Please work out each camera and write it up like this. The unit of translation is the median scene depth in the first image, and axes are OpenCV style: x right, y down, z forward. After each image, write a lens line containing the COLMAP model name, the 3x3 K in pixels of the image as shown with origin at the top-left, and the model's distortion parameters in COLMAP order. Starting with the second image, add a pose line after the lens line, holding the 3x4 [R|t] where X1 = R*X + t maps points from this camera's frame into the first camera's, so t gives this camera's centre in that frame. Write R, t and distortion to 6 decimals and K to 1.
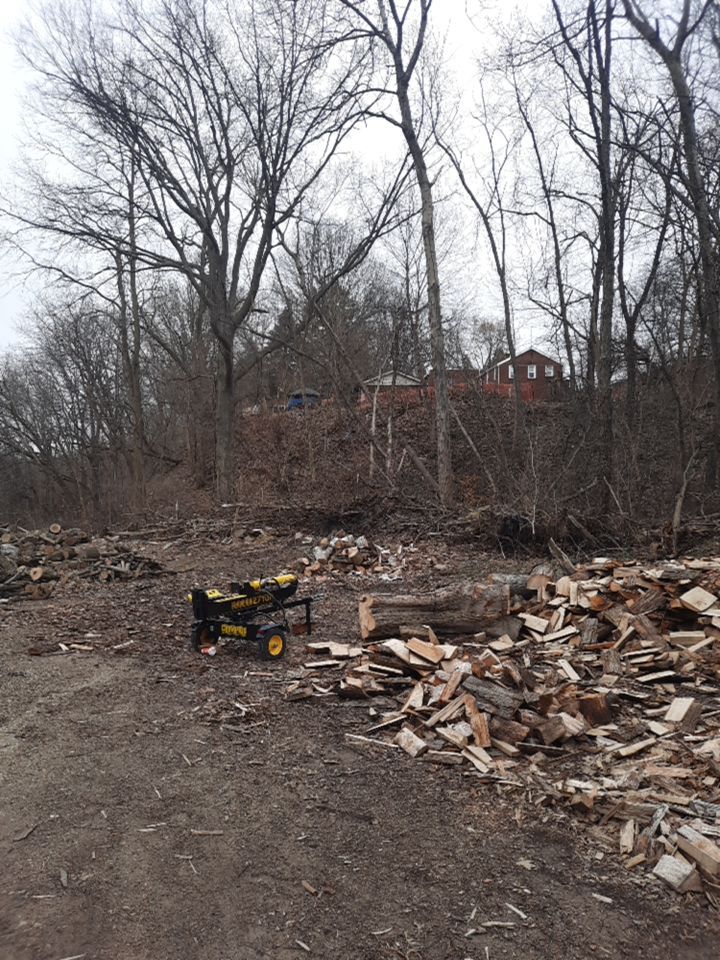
lens RADIAL K [[696.8, 0, 362.7], [0, 696.8, 475.0], [0, 0, 1]] dist [0.041432, -0.041068]
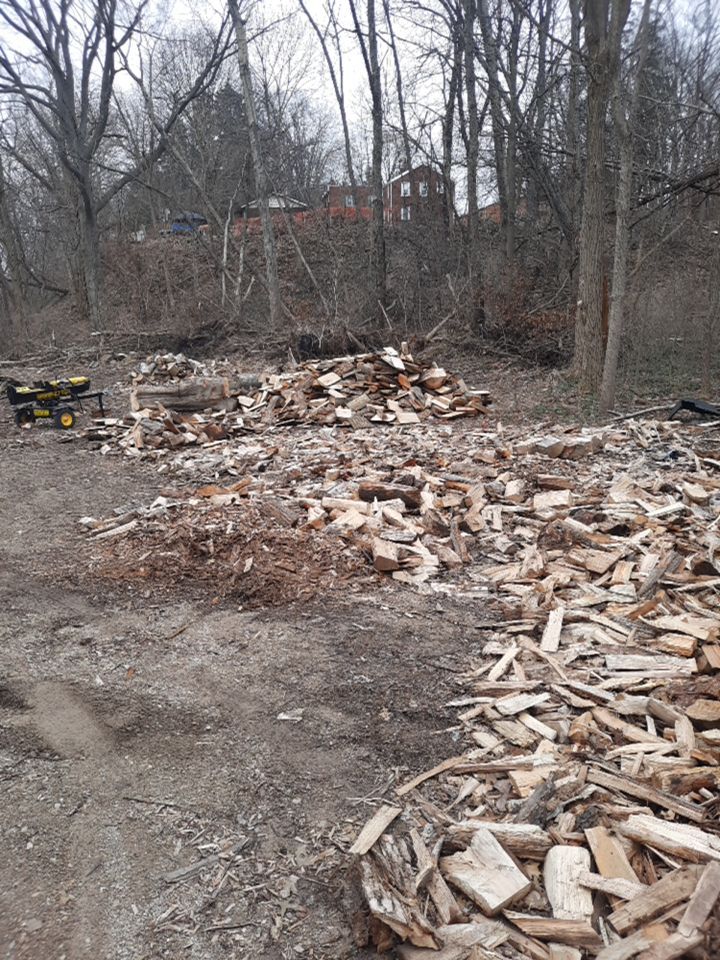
lens RADIAL K [[696.8, 0, 362.7], [0, 696.8, 475.0], [0, 0, 1]] dist [0.041432, -0.041068]
pose [[0.993921, -0.053134, 0.096421, 0.202854], [0.027867, 0.968725, 0.246568, -0.003757], [-0.106507, -0.242382, 0.964317, -0.335481]]
